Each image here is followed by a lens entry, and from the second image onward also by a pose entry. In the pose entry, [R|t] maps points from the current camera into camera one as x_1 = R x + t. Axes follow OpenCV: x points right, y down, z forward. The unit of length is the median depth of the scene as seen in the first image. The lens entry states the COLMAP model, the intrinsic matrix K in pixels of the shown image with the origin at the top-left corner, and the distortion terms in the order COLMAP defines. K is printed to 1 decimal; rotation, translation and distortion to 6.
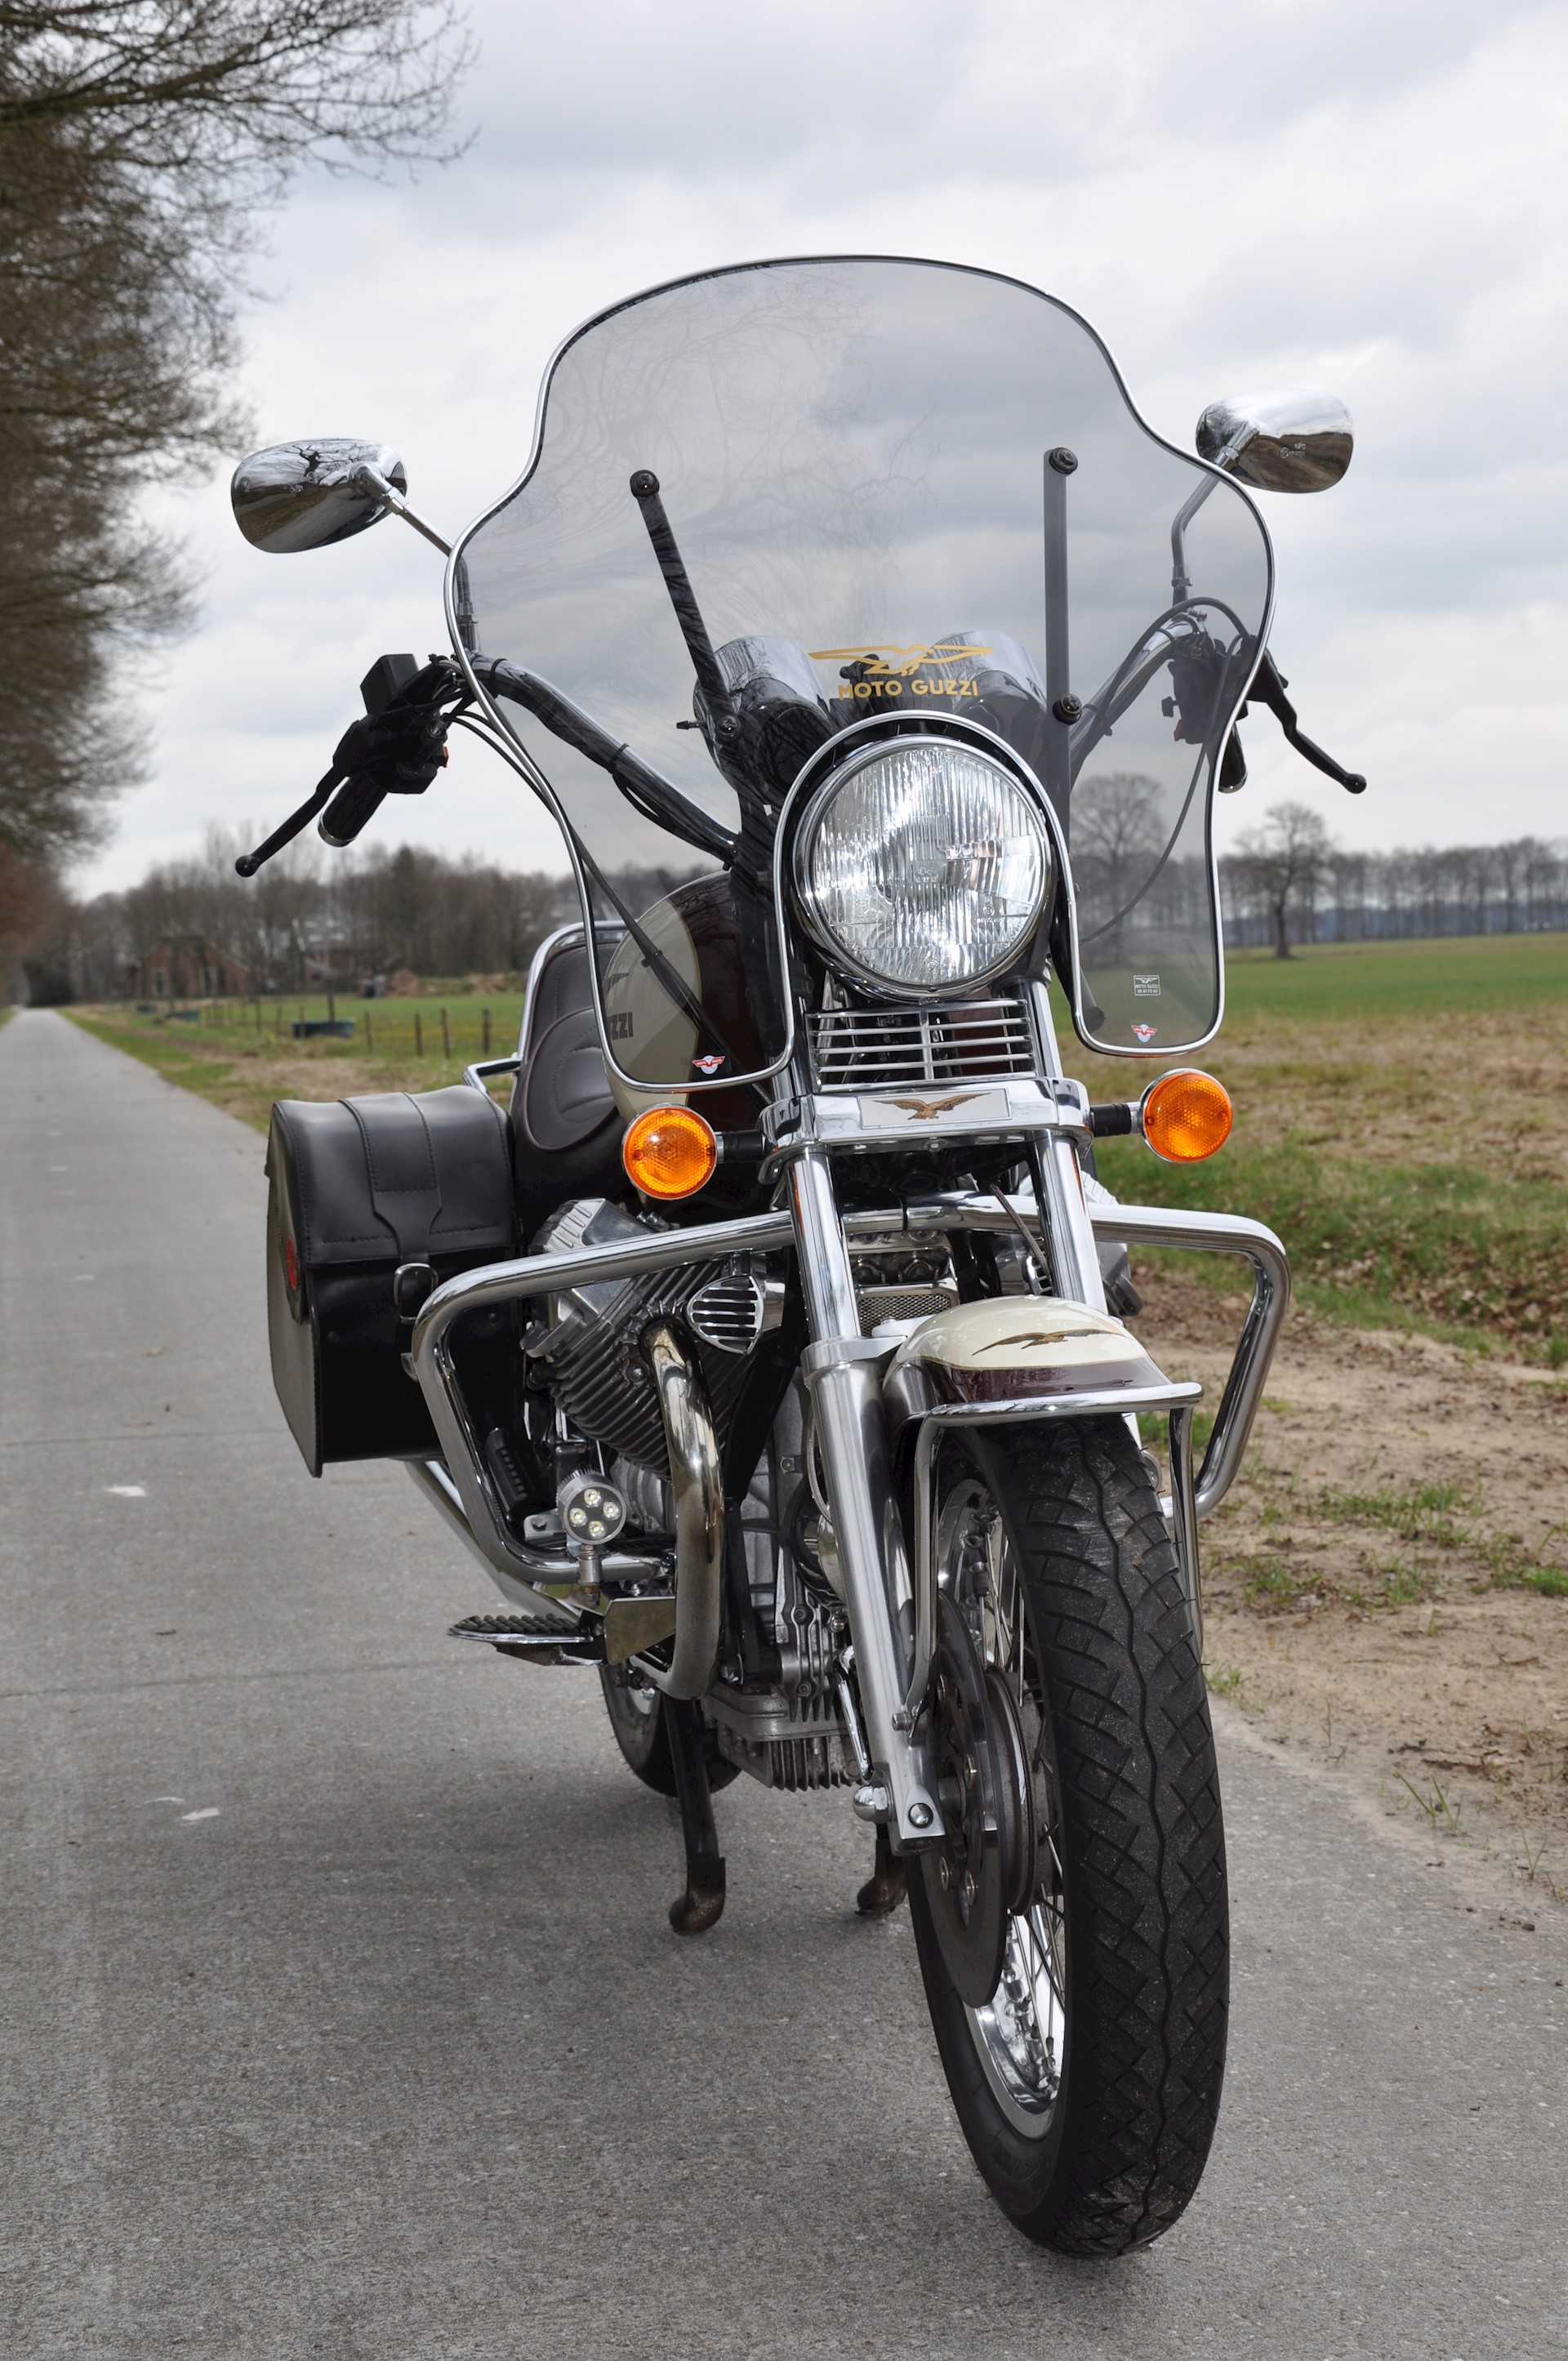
lens RADIAL K [[4097.5, 0, 782.4], [0, 4097.5, 1159.6], [0, 0, 1]] dist [0.317329, 0.000000]
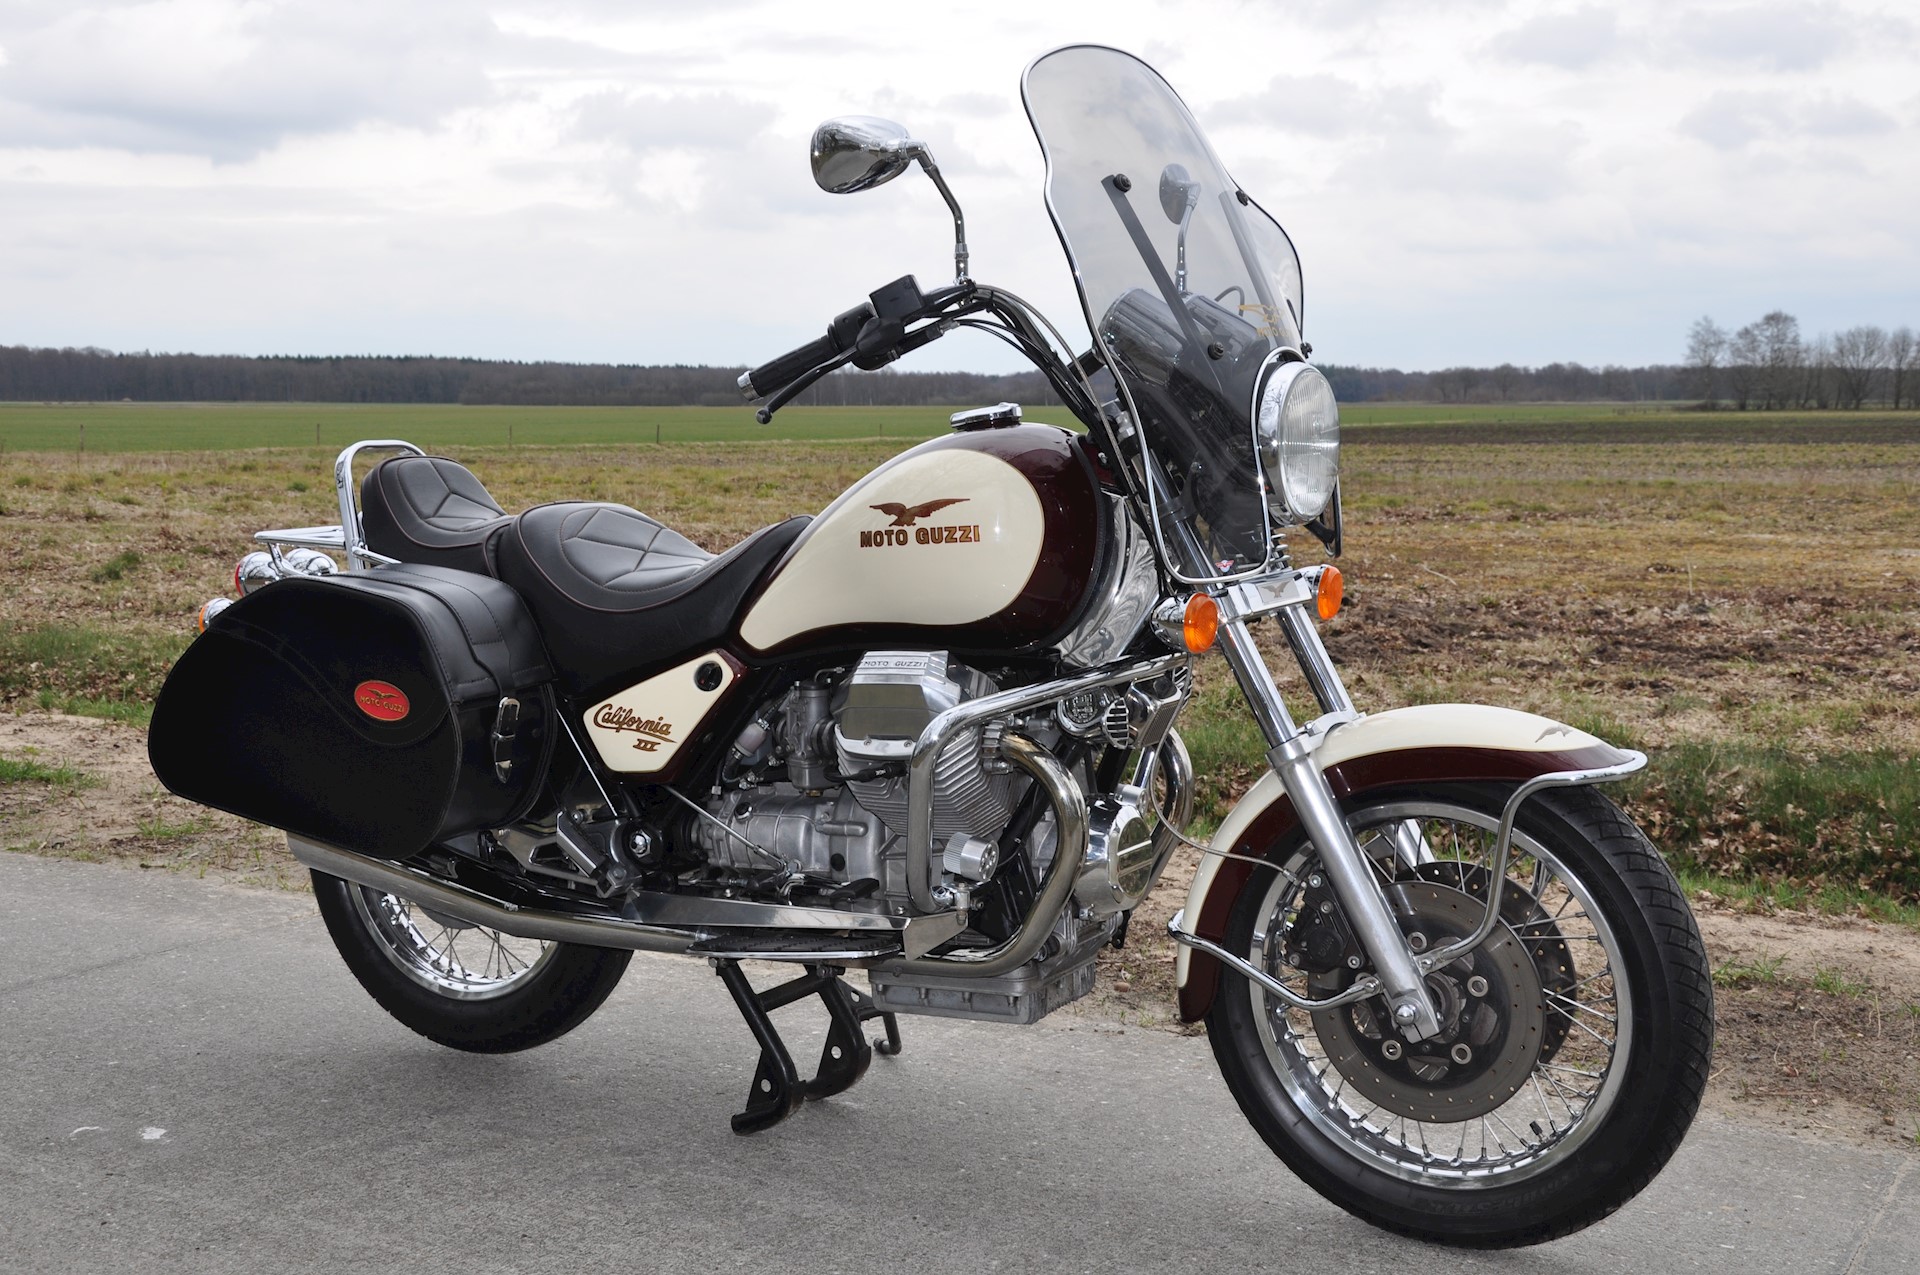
lens RADIAL K [[2256.0, 0, 961.0], [0, 2256.0, 645.3], [0, 0, 1]] dist [0.097170, 0.000000]
pose [[0.652695, -0.035138, 0.756806, -0.694785], [0.005739, 0.999125, 0.041438, -0.027479], [-0.757599, -0.022703, 0.652325, 0.486611]]
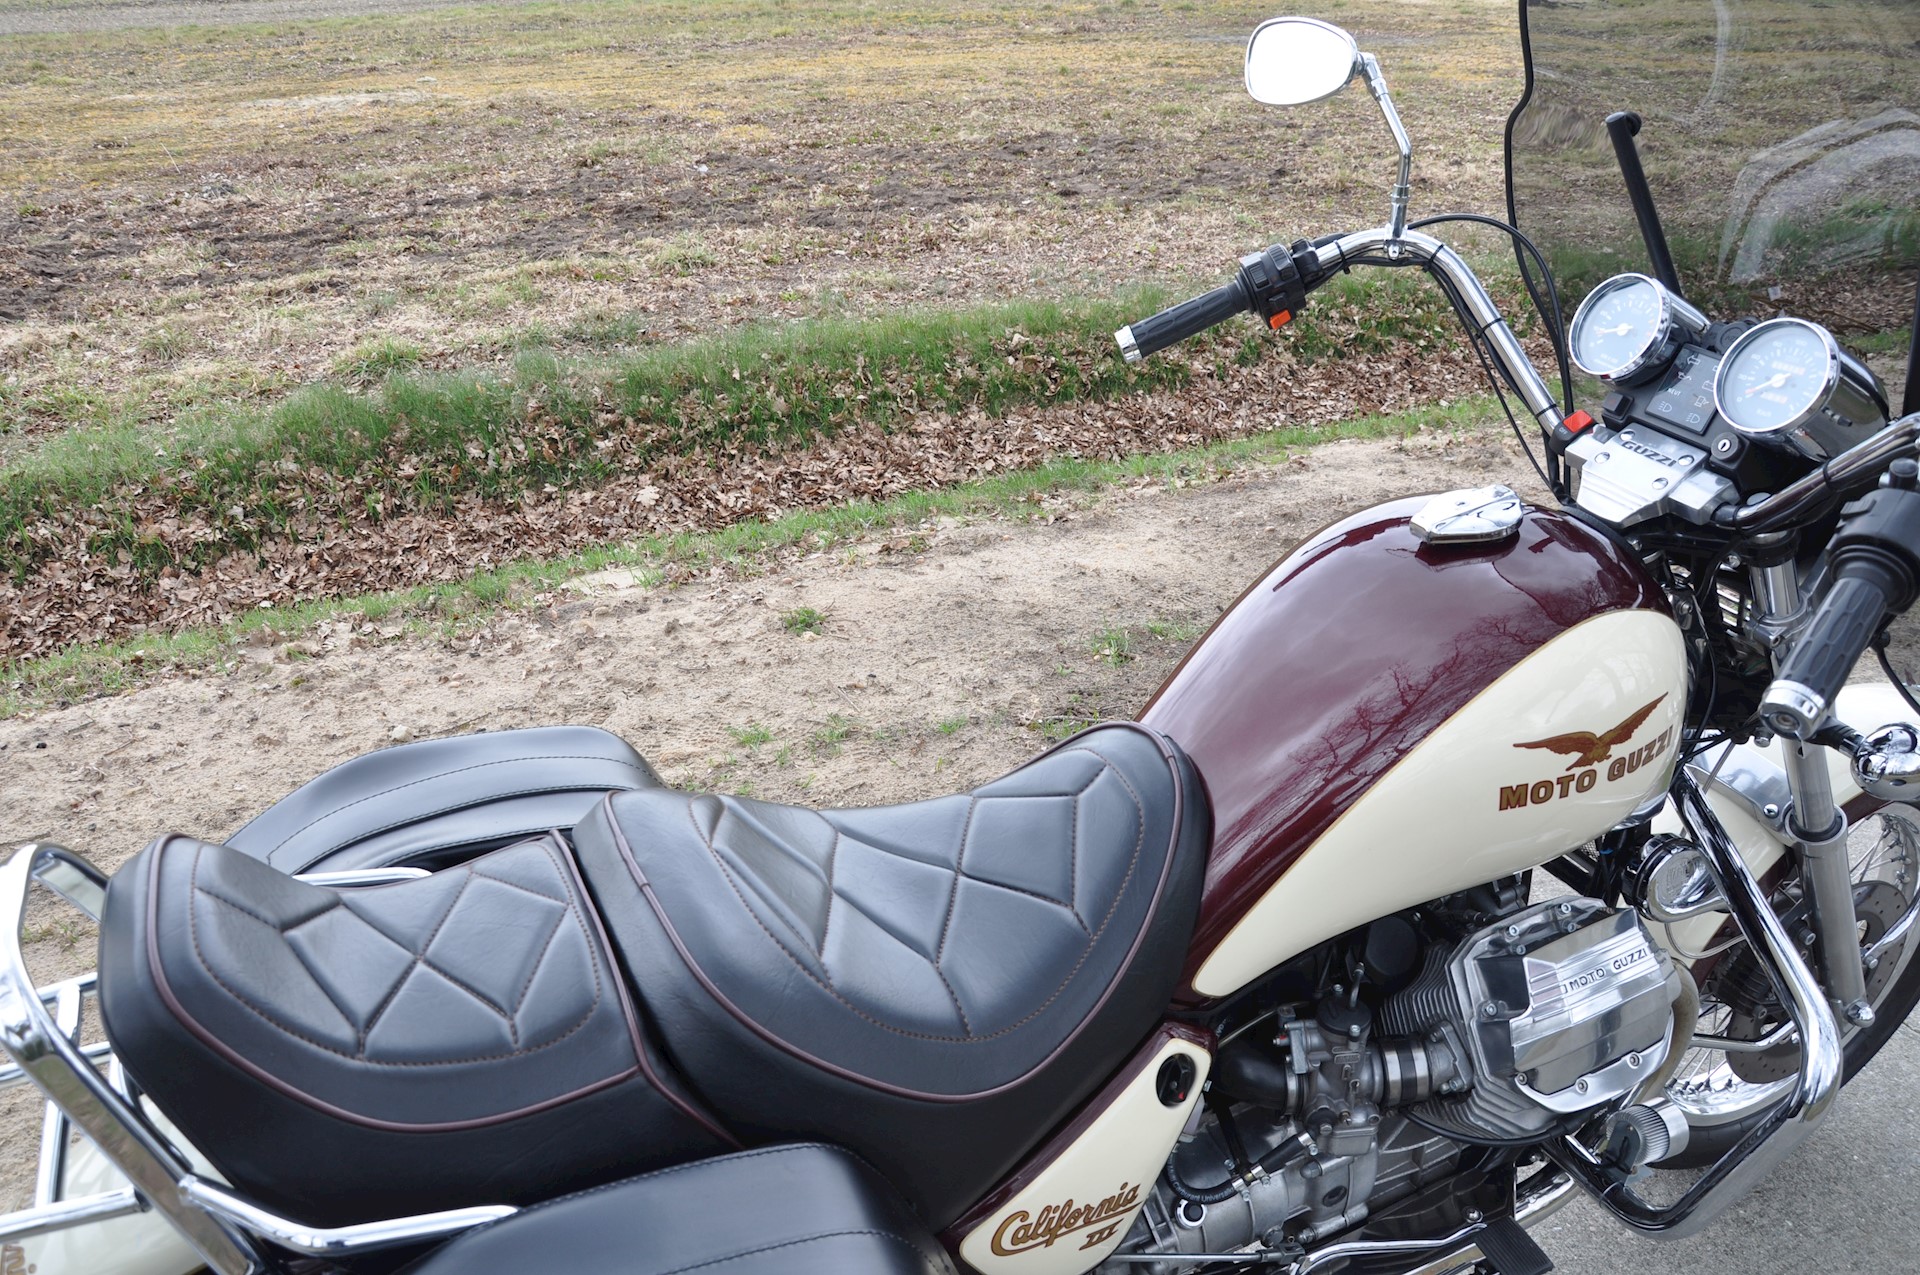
lens RADIAL K [[1510.2, 0, 958.9], [0, 1510.2, 637.1], [0, 0, 1]] dist [-0.131251, 0.033198]
pose [[-0.240738, -0.391964, 0.887924, -0.308441], [0.062813, 0.906620, 0.417247, -0.218924], [-0.968555, 0.156220, -0.193638, 1.280164]]
